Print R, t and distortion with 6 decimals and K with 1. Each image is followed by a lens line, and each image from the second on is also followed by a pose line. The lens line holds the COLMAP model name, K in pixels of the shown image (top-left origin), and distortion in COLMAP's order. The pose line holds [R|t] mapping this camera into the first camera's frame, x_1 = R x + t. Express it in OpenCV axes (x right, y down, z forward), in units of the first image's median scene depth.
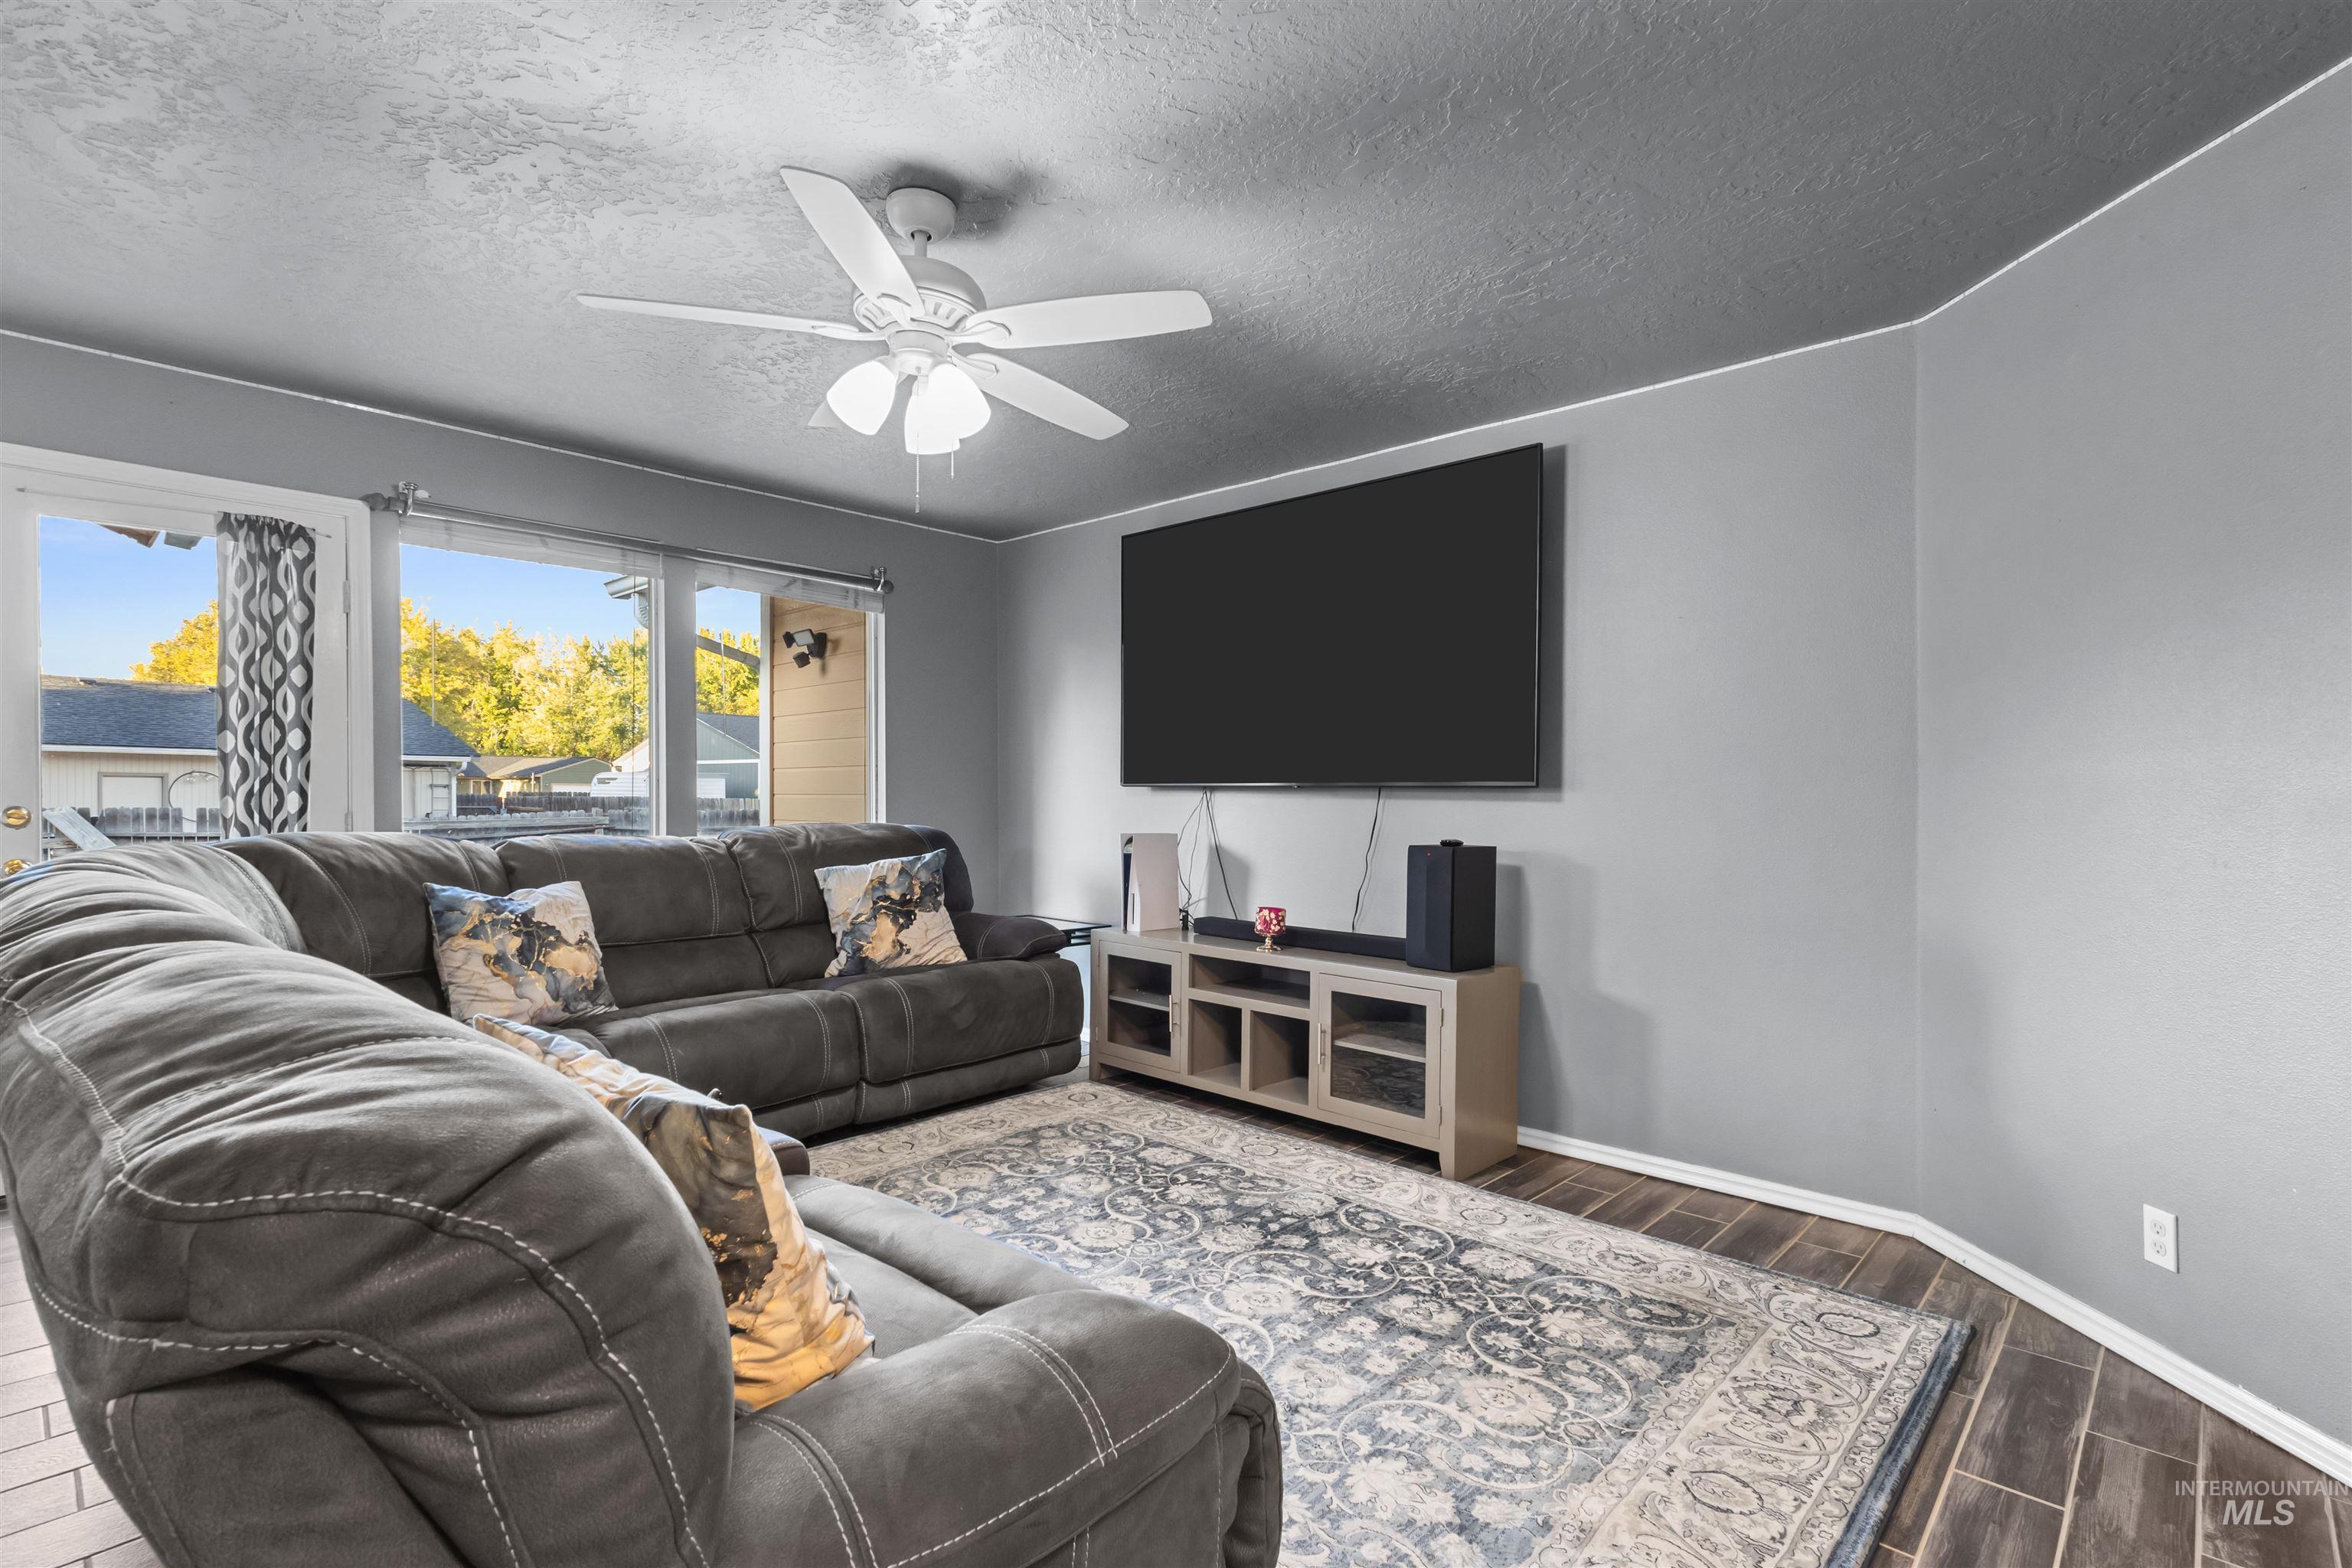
lens RADIAL K [[1082.6, 0, 1163.2], [0, 1082.6, 802.2], [0, 0, 1]] dist [0.001085, 0.001099]
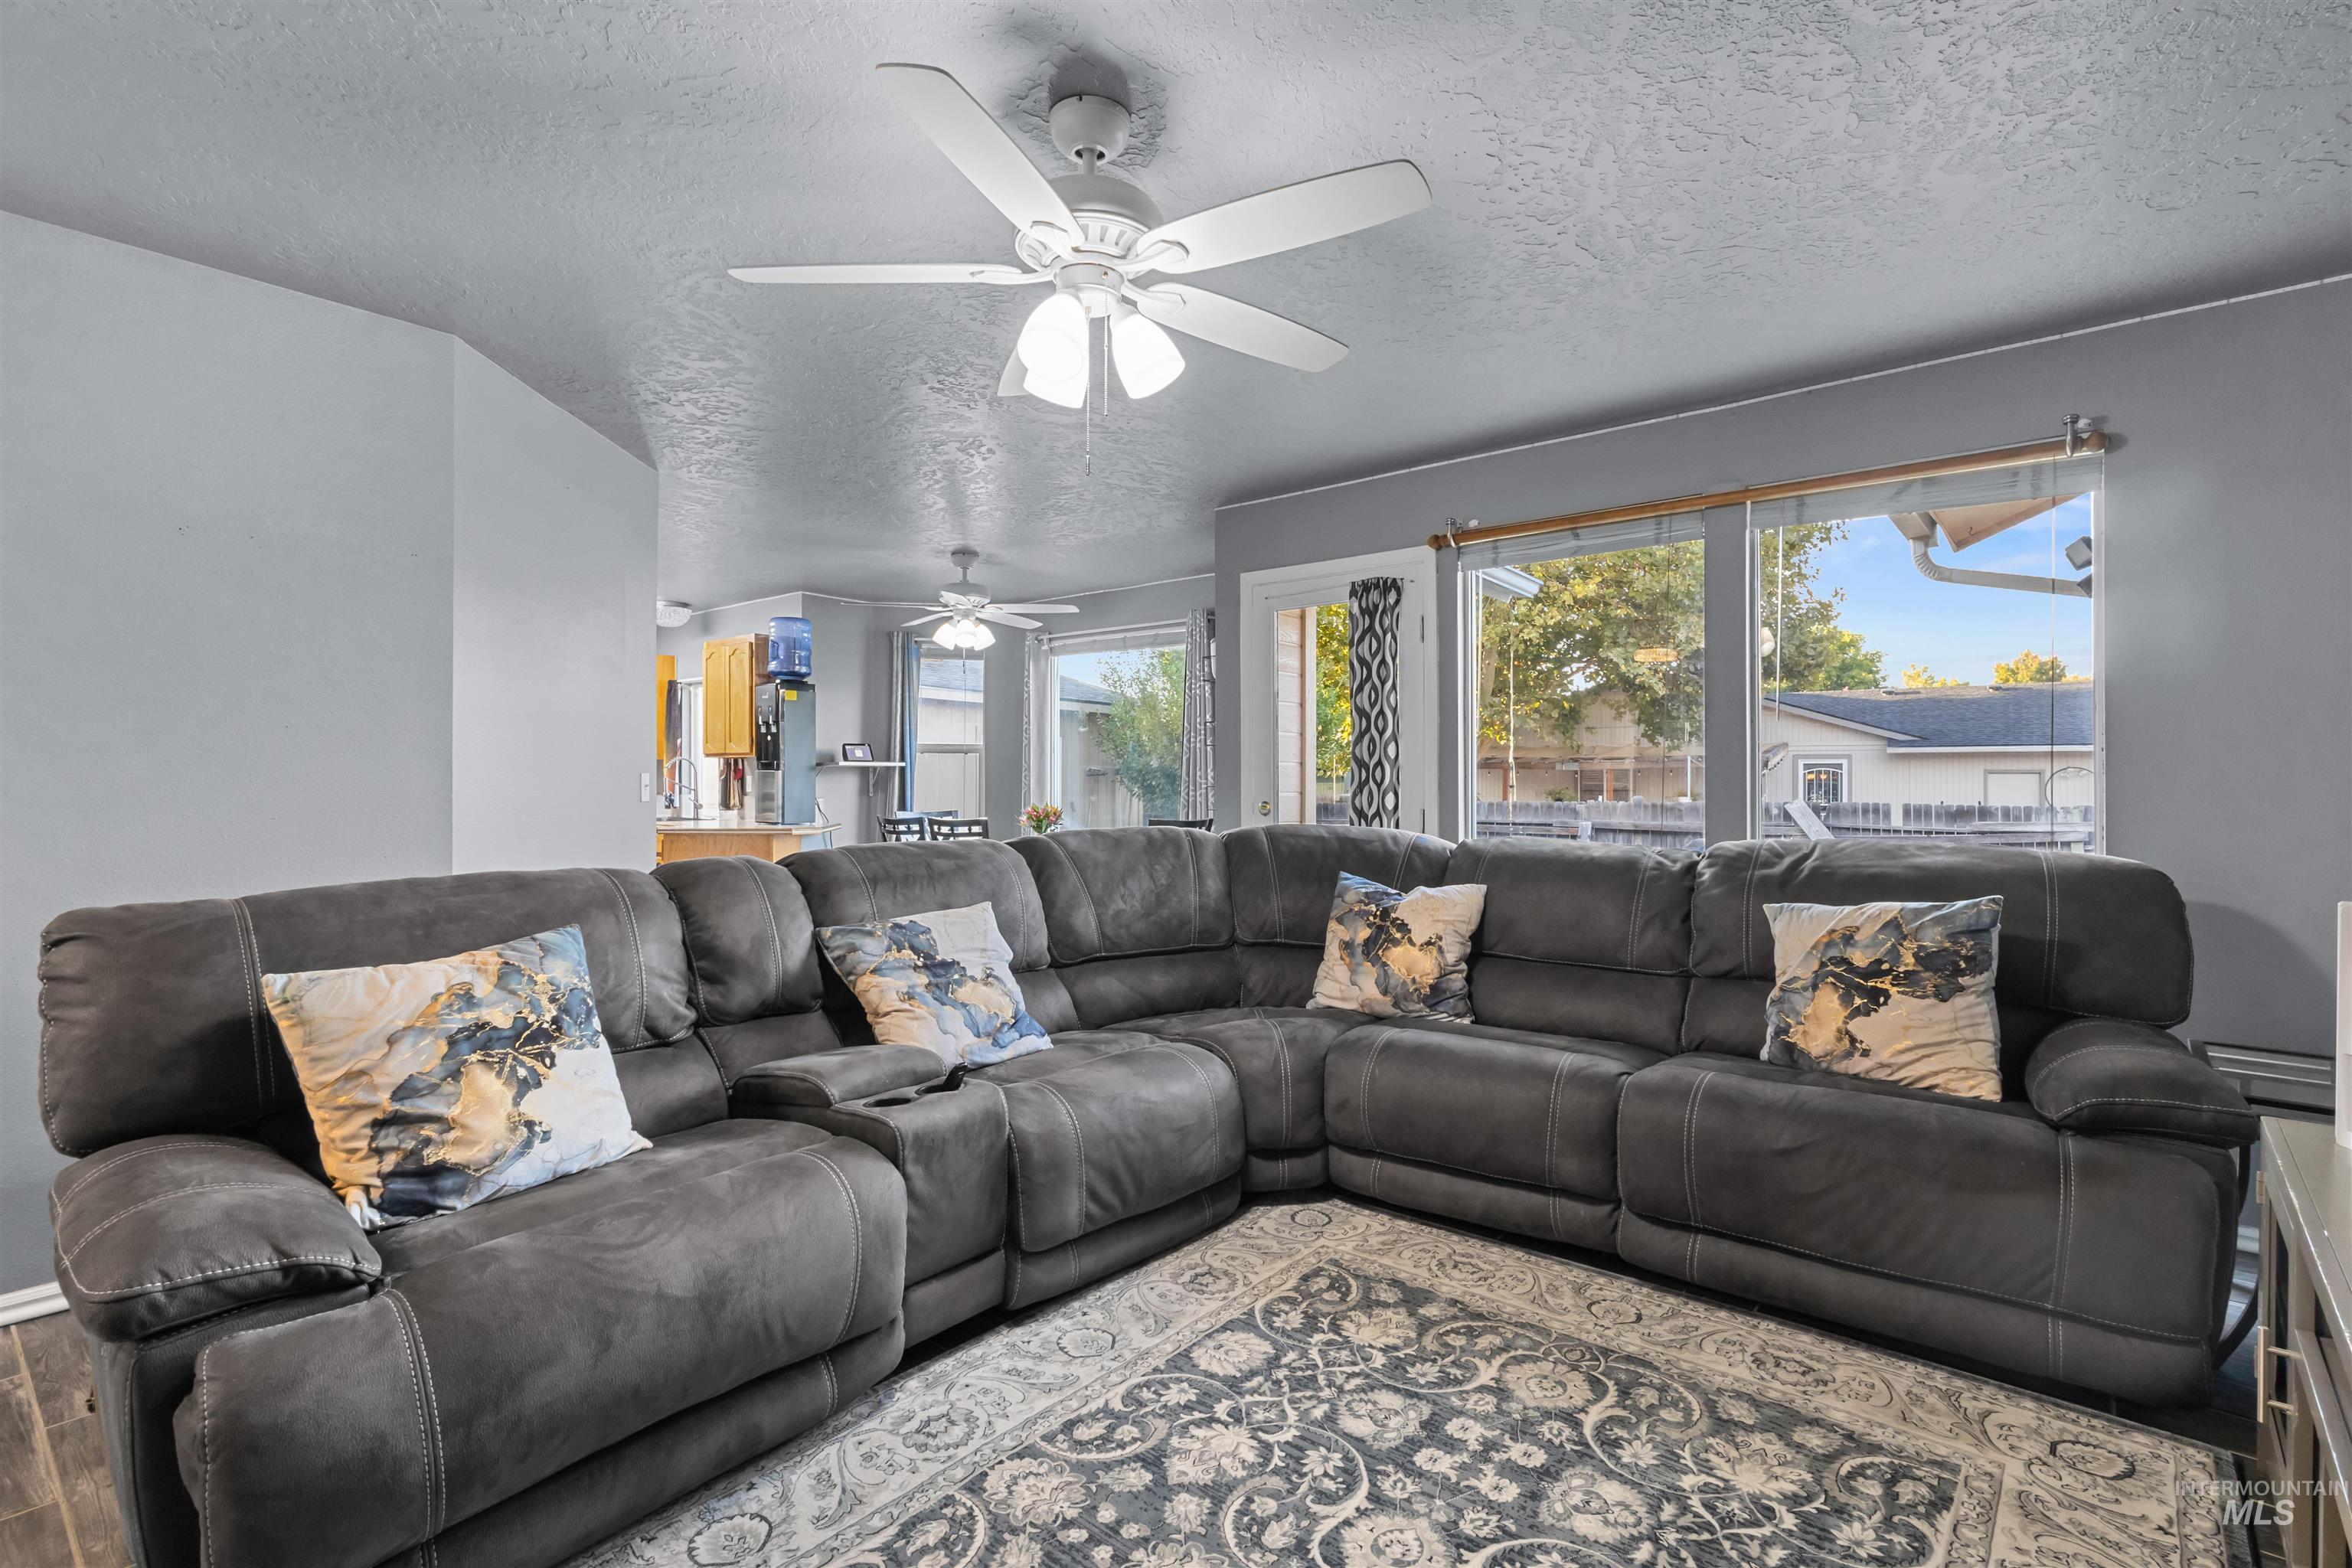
lens RADIAL K [[1082.6, 0, 1183.7], [0, 1082.6, 778.2], [0, 0, 1]] dist [0.001085, 0.001099]
pose [[0.064504, -0.008260, -0.997883, 0.432534], [-0.008698, 0.999923, -0.008839, -0.012706], [0.997880, 0.009250, 0.064427, 0.688281]]
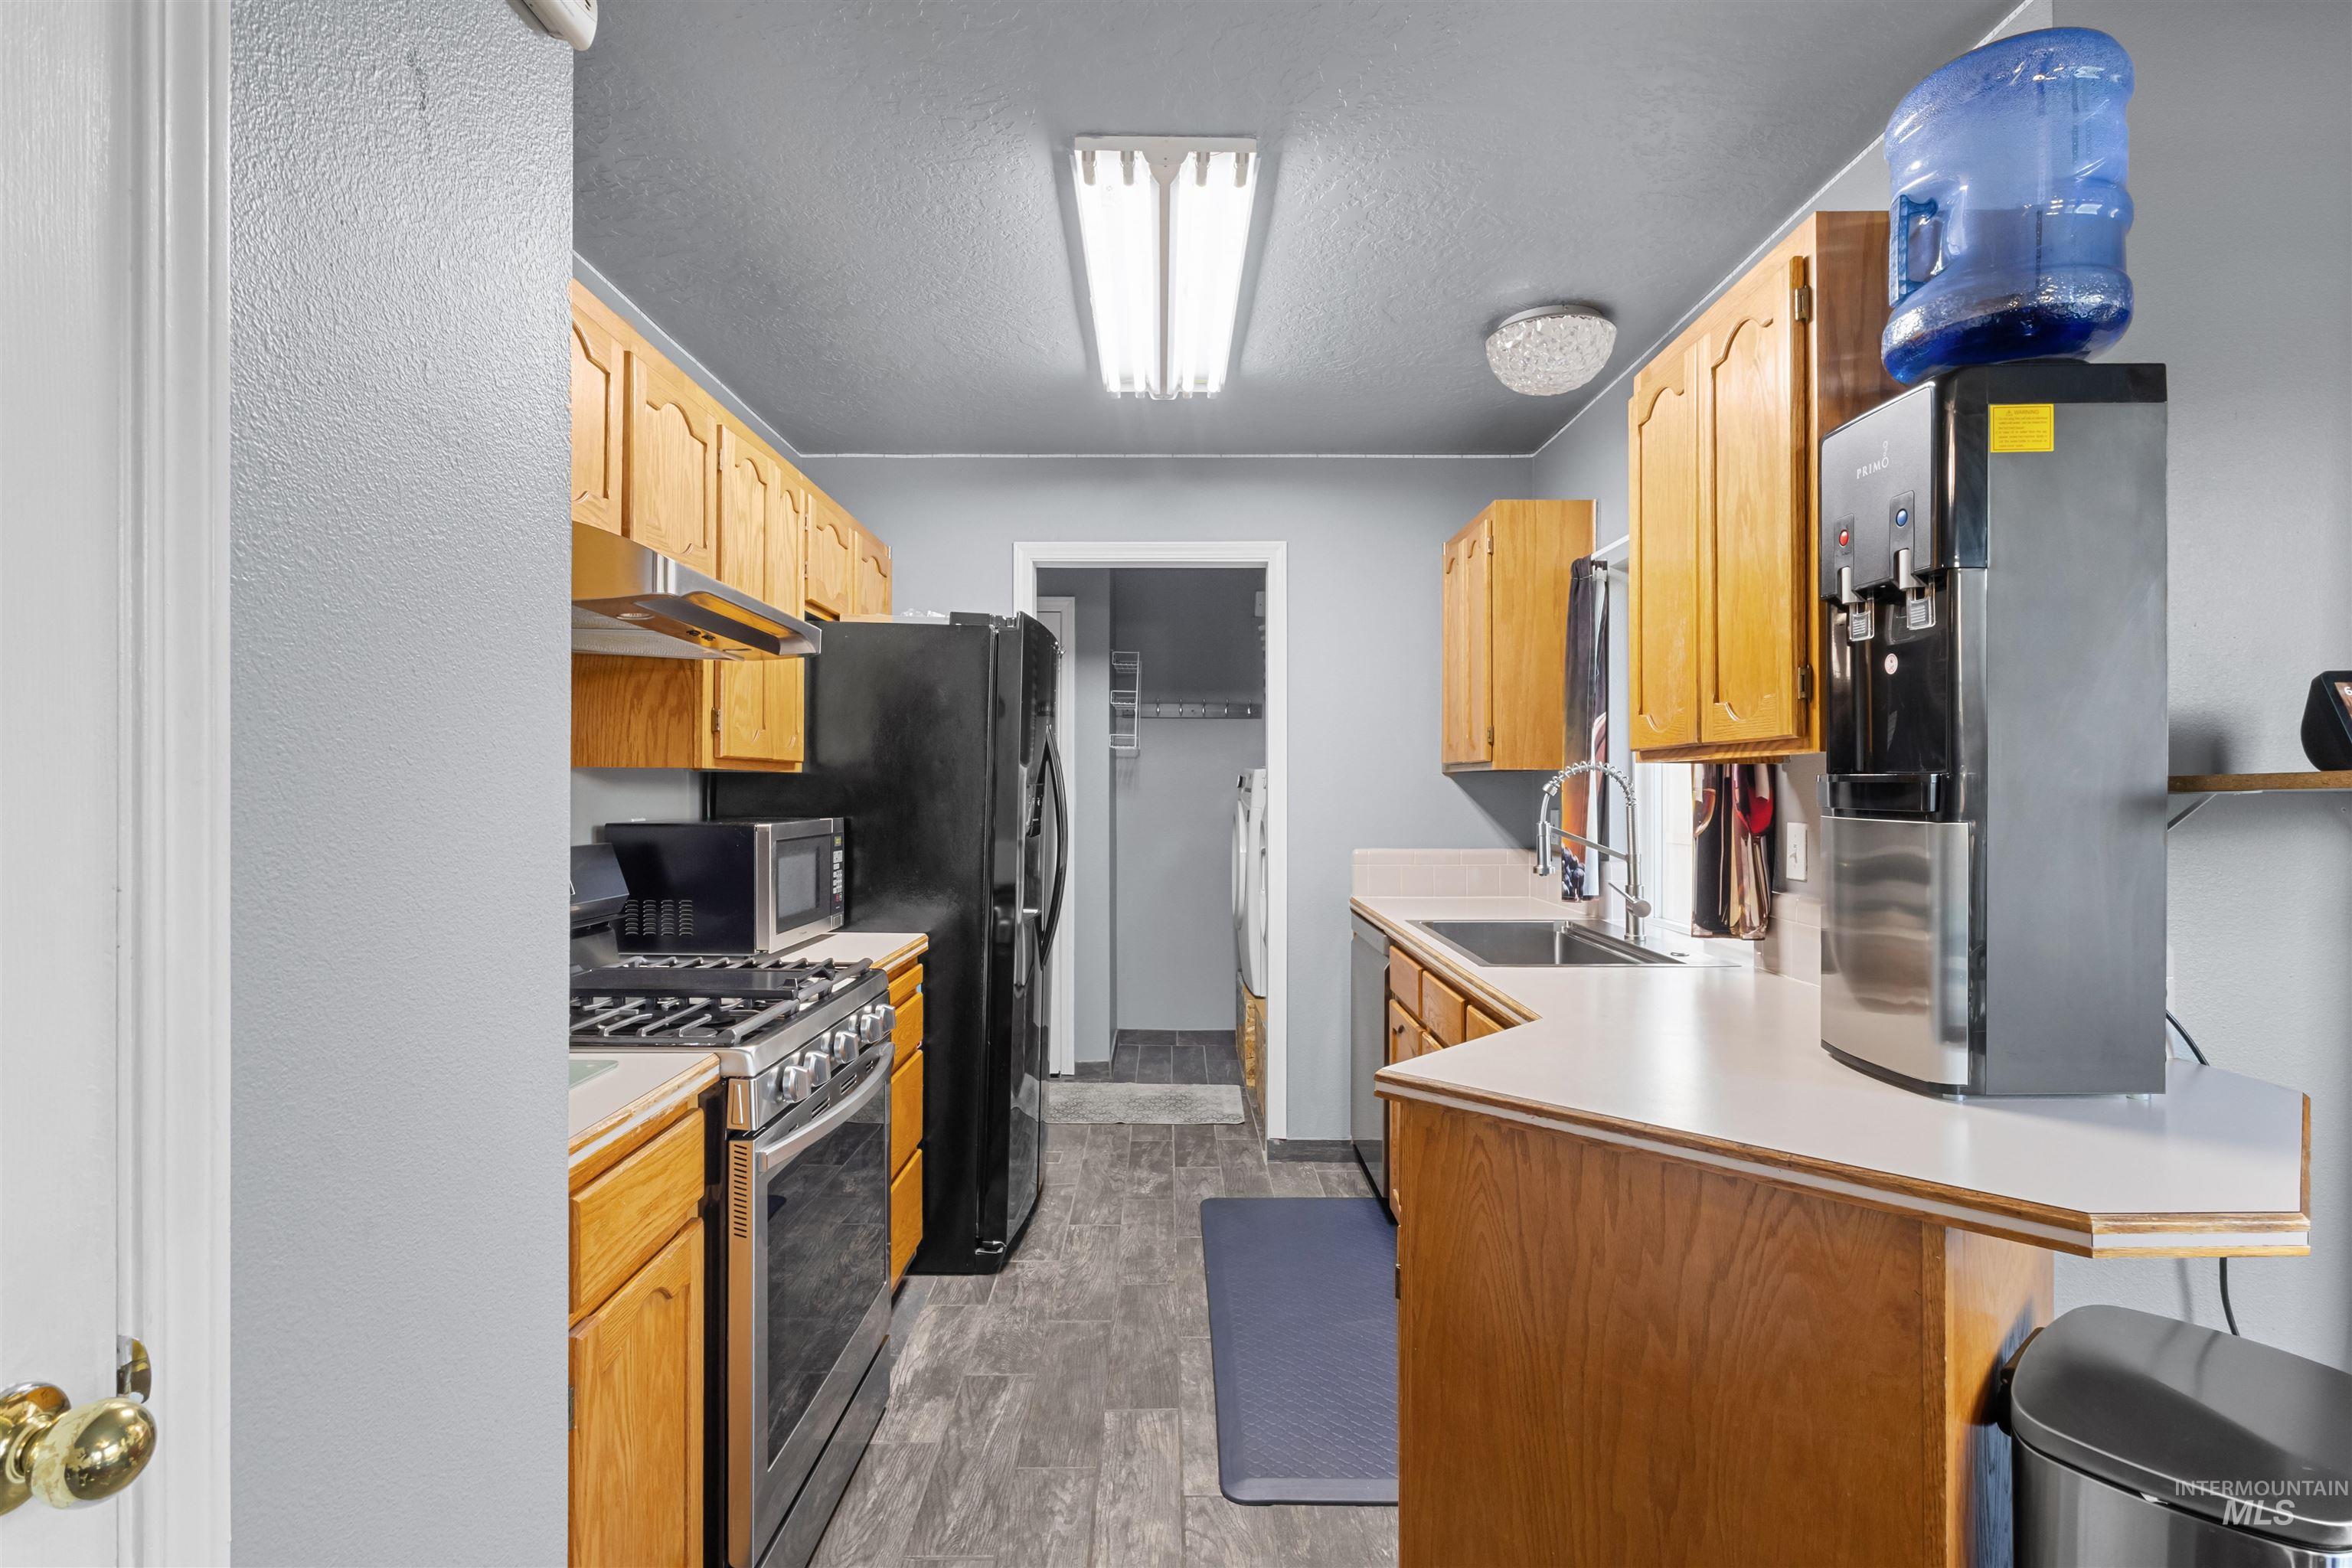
lens RADIAL K [[1166.3, 0, 1157.7], [0, 1166.3, 794.1], [0, 0, 1]] dist [0.001635, -0.001791]
pose [[-0.733871, -0.003194, -0.679281, -1.088280], [-0.010040, 0.999931, 0.006146, -0.046737], [0.679215, 0.011330, -0.733852, 0.193716]]
